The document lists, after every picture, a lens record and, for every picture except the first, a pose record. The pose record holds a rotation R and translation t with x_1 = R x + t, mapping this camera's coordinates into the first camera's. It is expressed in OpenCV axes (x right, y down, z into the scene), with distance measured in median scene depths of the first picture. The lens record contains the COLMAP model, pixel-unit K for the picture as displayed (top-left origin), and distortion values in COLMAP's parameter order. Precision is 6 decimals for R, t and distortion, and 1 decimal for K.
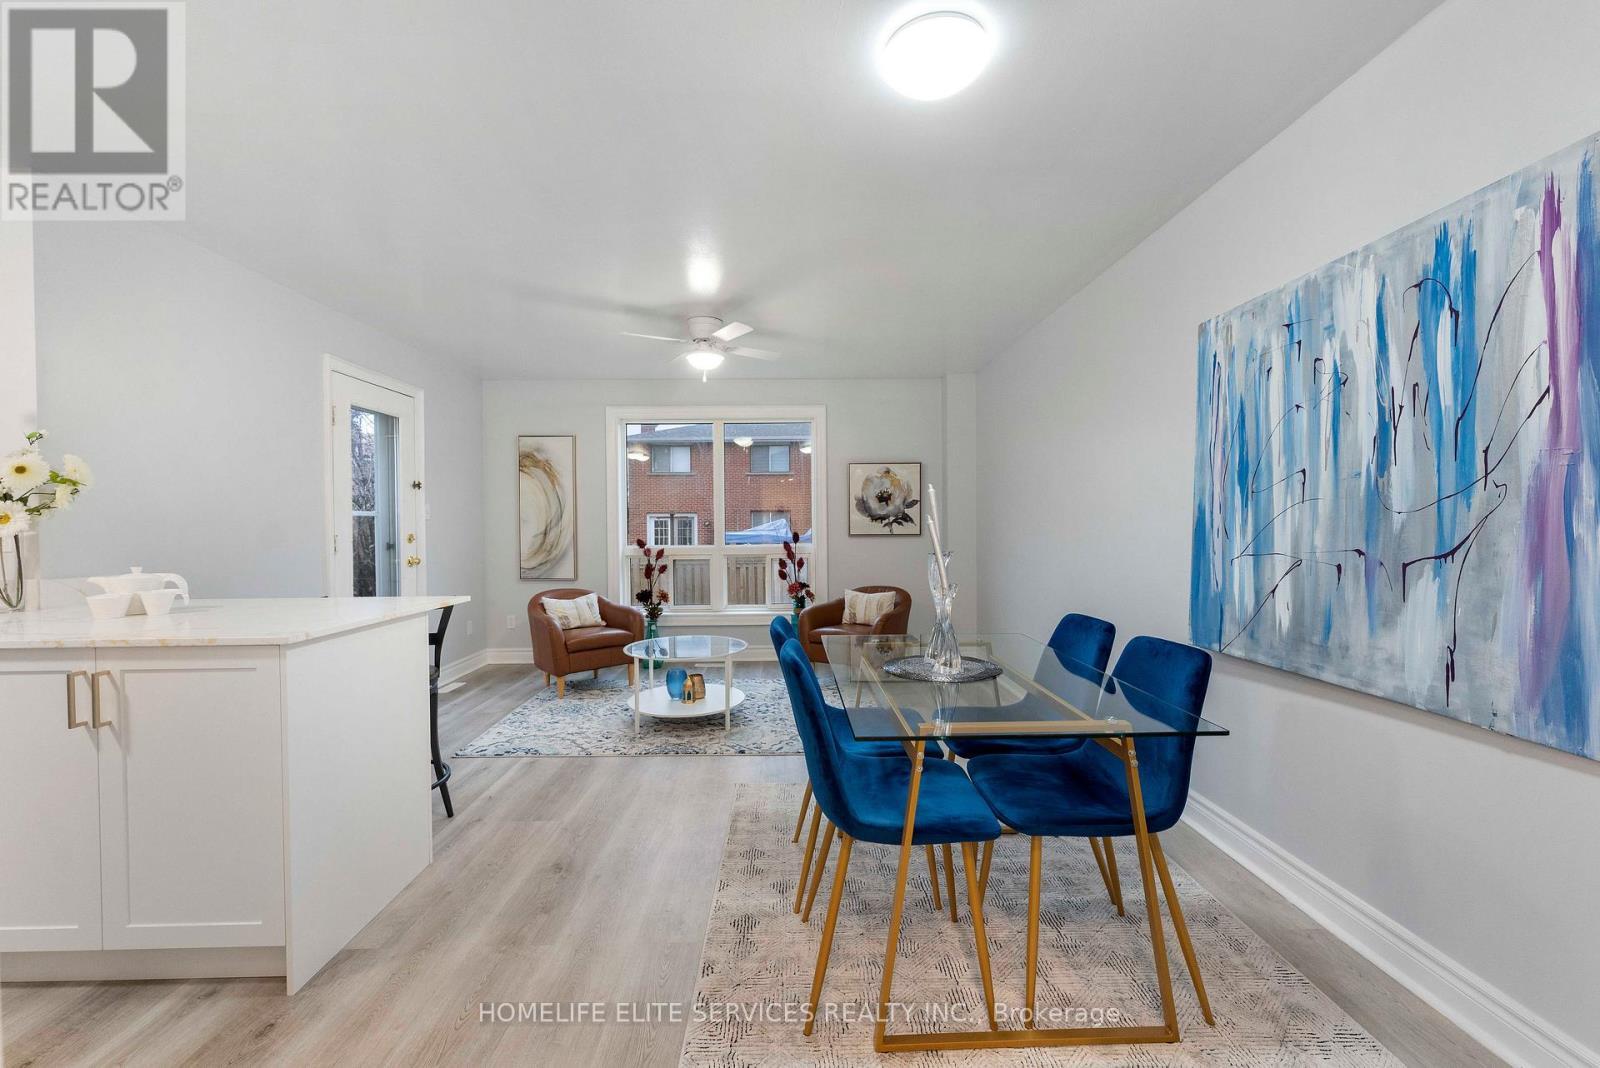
lens RADIAL K [[636.2, 0, 796.8], [0, 636.2, 521.7], [0, 0, 1]] dist [0.001145, 0.000053]
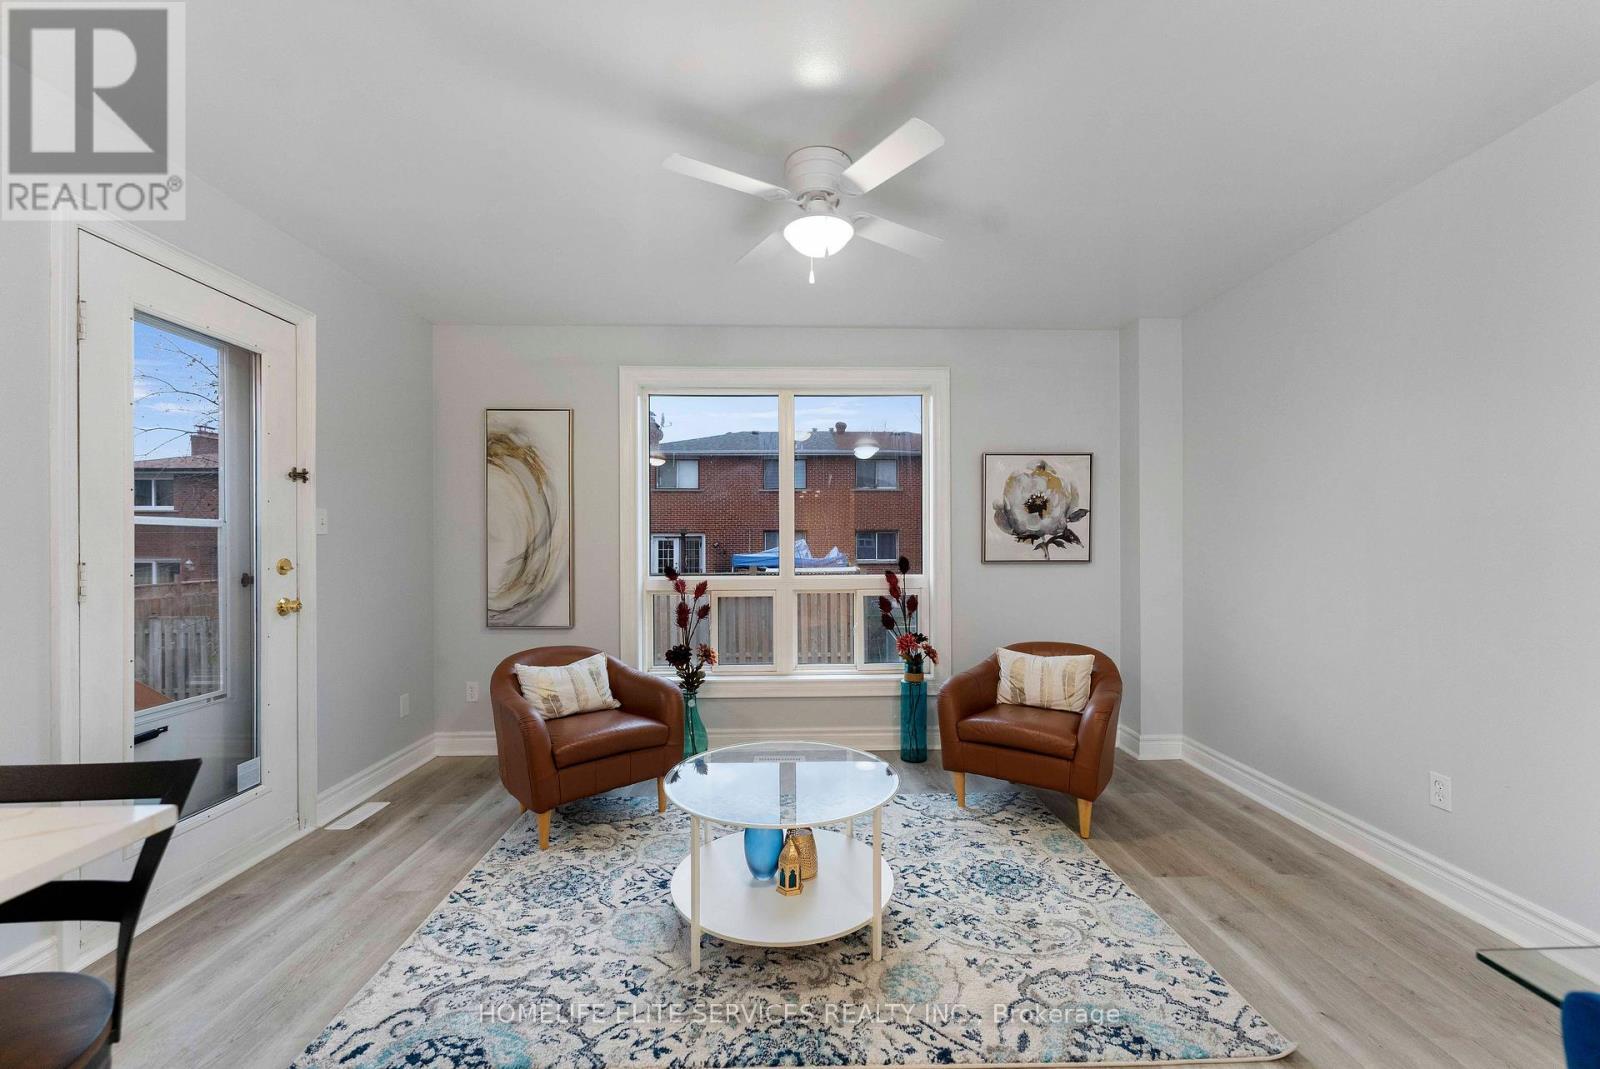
lens RADIAL K [[644.0, 0, 805.7], [0, 644.0, 534.9], [0, 0, 1]] dist [0.000775, 0.000048]
pose [[0.999894, 0.004375, 0.013896, -0.120273], [-0.004198, 0.999910, -0.012757, 0.002615], [-0.013950, 0.012697, 0.999822, 0.344411]]
